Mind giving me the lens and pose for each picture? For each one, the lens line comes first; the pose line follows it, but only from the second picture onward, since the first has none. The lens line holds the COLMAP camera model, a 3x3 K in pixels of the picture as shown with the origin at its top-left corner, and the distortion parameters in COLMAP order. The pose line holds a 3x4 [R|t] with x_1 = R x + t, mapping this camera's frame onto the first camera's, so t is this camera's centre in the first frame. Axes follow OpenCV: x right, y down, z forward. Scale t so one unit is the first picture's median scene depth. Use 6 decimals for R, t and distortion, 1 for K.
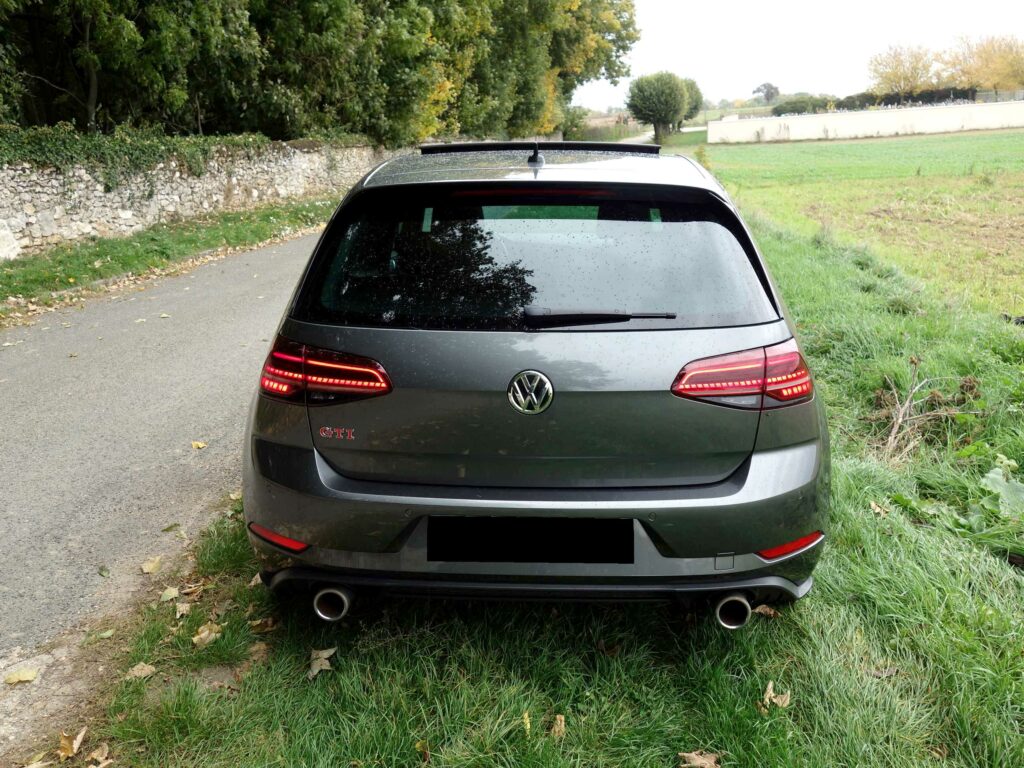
lens RADIAL K [[900.5, 0, 501.9], [0, 900.5, 390.4], [0, 0, 1]] dist [0.012999, -0.022793]
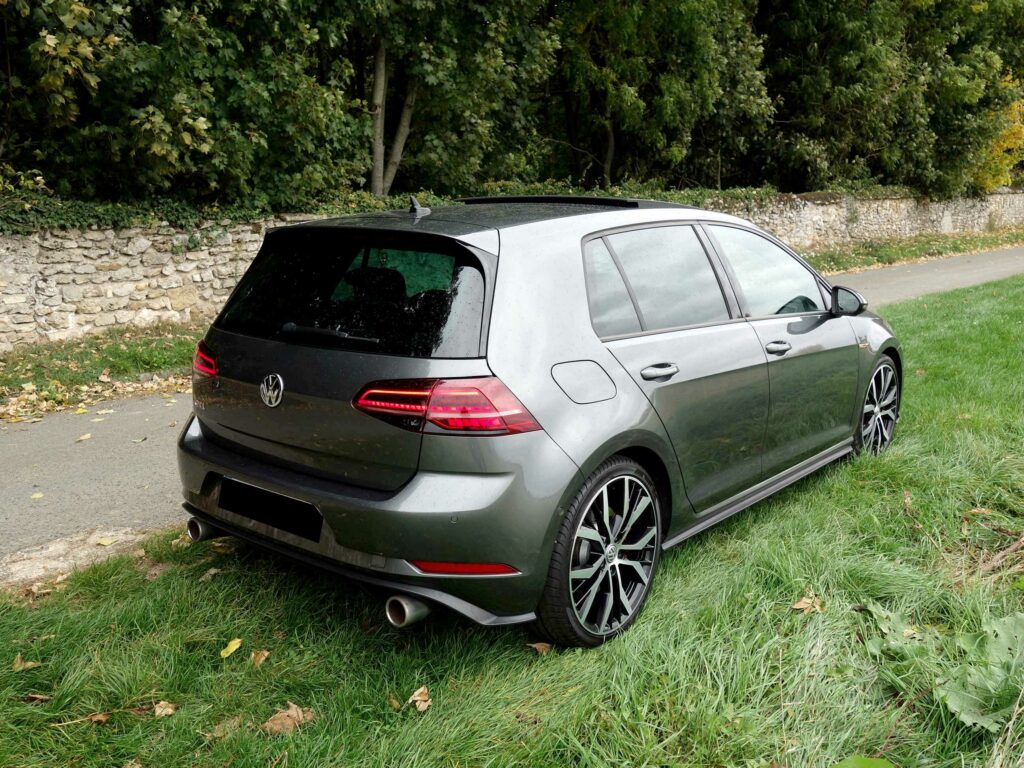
lens RADIAL K [[900.5, 0, 514.5], [0, 900.5, 388.1], [0, 0, 1]] dist [0.012999, -0.022793]
pose [[0.809442, 0.121154, -0.574566, 0.102936], [-0.153571, 0.988105, -0.007995, -0.004381], [0.566763, 0.094708, 0.818419, 0.014747]]
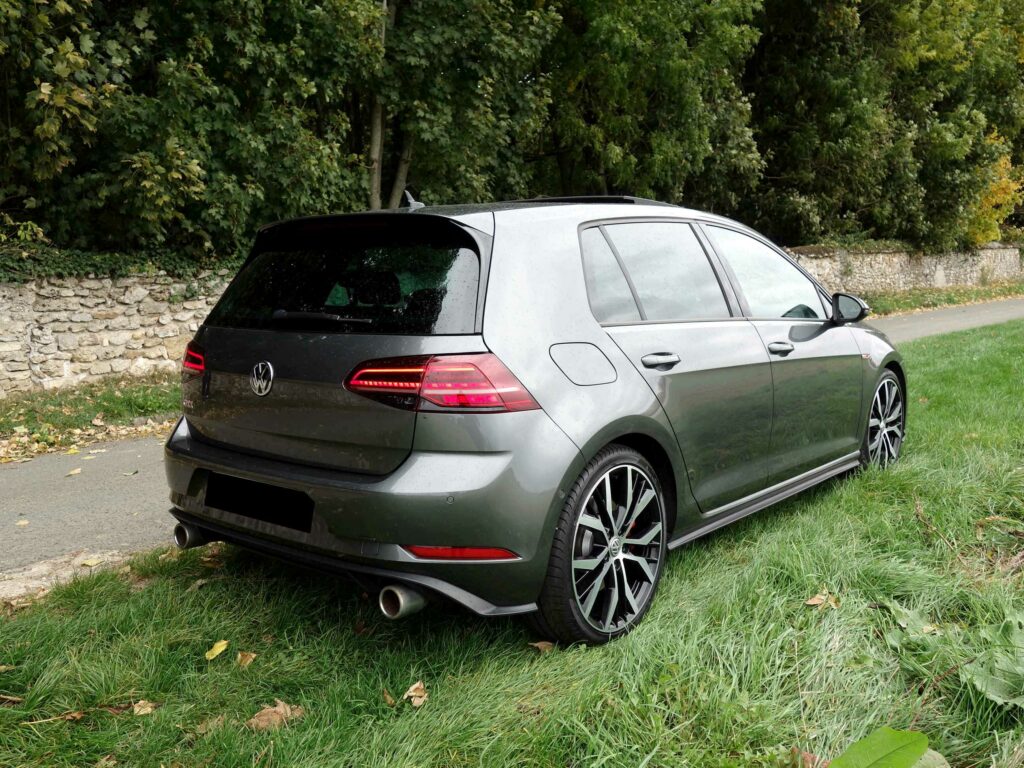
lens RADIAL K [[900.5, 0, 514.1], [0, 900.5, 389.5], [0, 0, 1]] dist [0.012999, -0.022793]
pose [[0.811314, 0.067907, -0.580653, 0.101945], [-0.139600, 0.987001, -0.079626, 0.006603], [0.567699, 0.145660, 0.810248, 0.019390]]
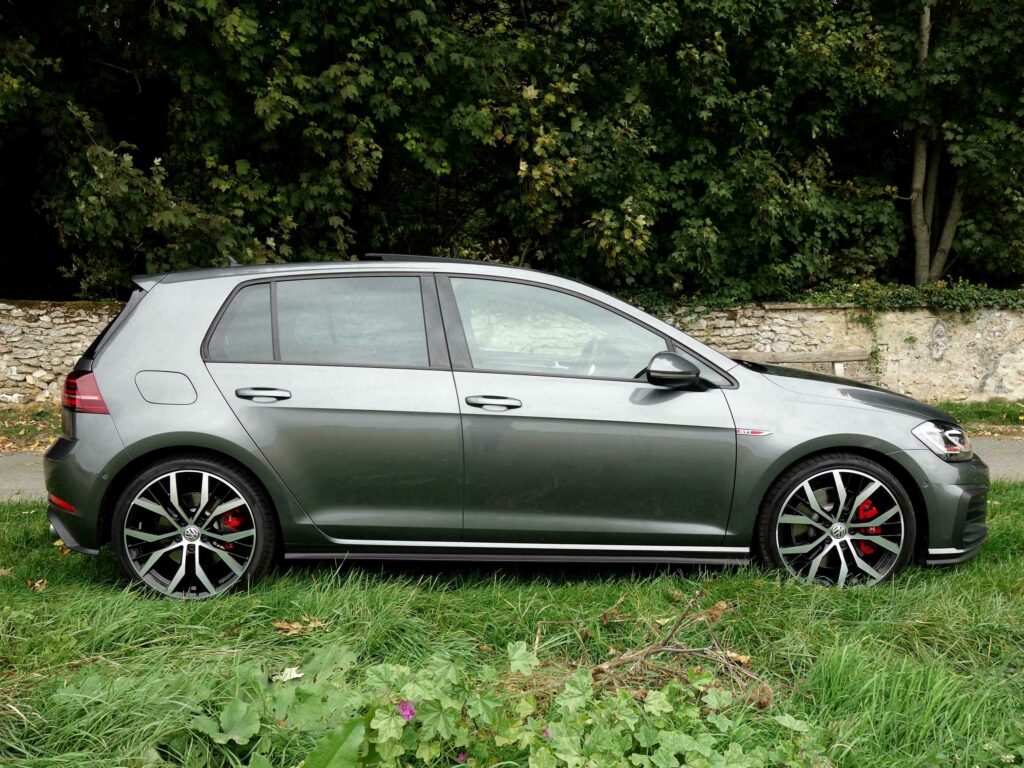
lens RADIAL K [[900.5, 0, 514.3], [0, 900.5, 384.0], [0, 0, 1]] dist [0.012999, -0.022793]
pose [[0.079444, 0.087501, -0.992992, 0.204403], [-0.260894, 0.963243, 0.064007, -0.035094], [0.962093, 0.253981, 0.099352, 0.166285]]
